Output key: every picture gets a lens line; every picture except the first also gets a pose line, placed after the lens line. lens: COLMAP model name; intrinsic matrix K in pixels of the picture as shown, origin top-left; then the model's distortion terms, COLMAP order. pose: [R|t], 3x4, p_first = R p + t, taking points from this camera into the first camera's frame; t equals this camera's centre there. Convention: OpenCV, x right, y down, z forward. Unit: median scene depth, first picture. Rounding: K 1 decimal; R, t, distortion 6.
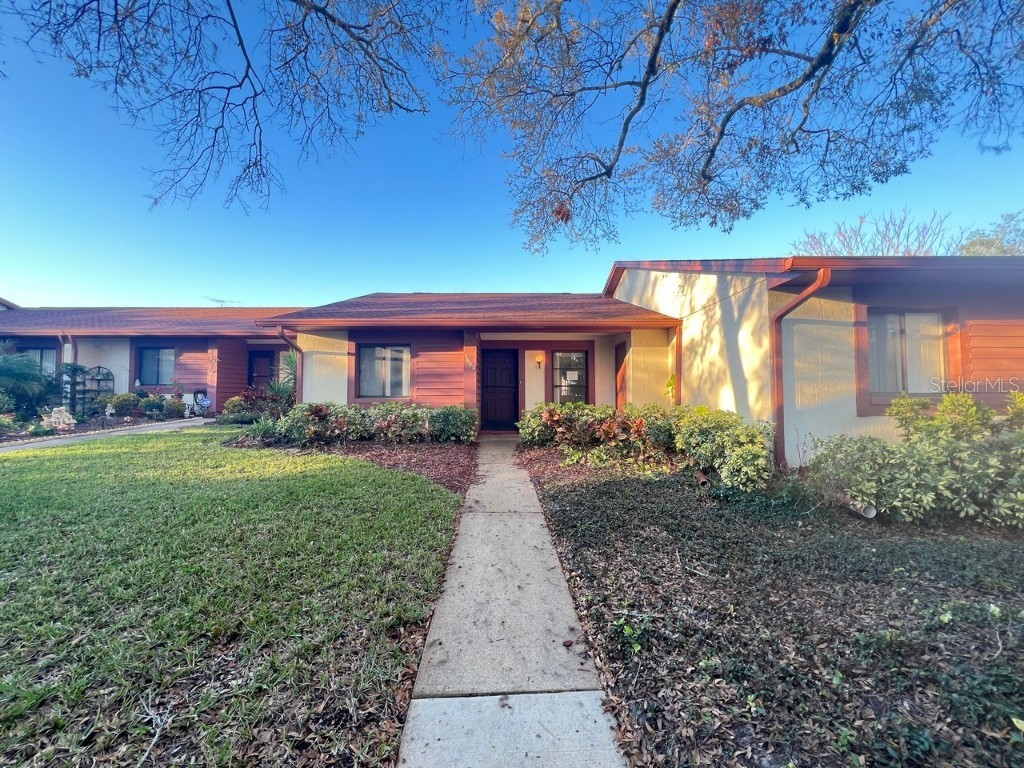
lens RADIAL K [[408.0, 0, 511.0], [0, 408.0, 383.5], [0, 0, 1]] dist [-0.000733, -0.000078]
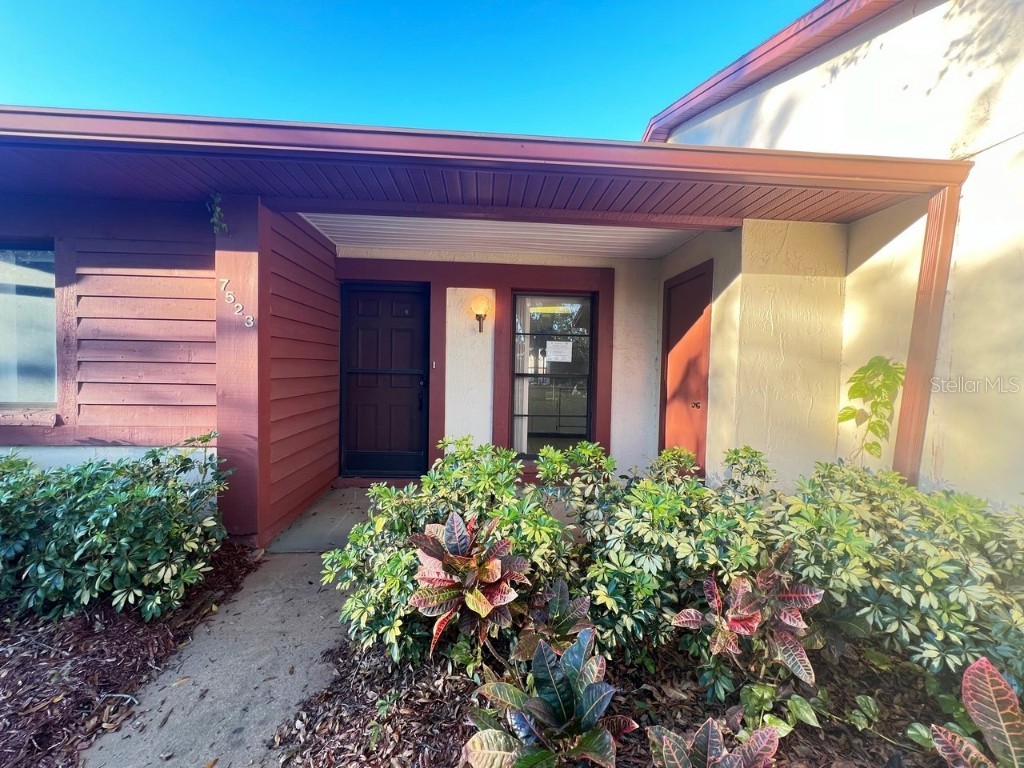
lens RADIAL K [[411.8, 0, 512.9], [0, 411.8, 385.1], [0, 0, 1]] dist [0.003709, 0.000151]
pose [[0.998157, 0.021889, 0.056593, 0.079733], [-0.026581, 0.996151, 0.083530, -0.019615], [-0.054547, -0.084880, 0.994897, 0.587330]]
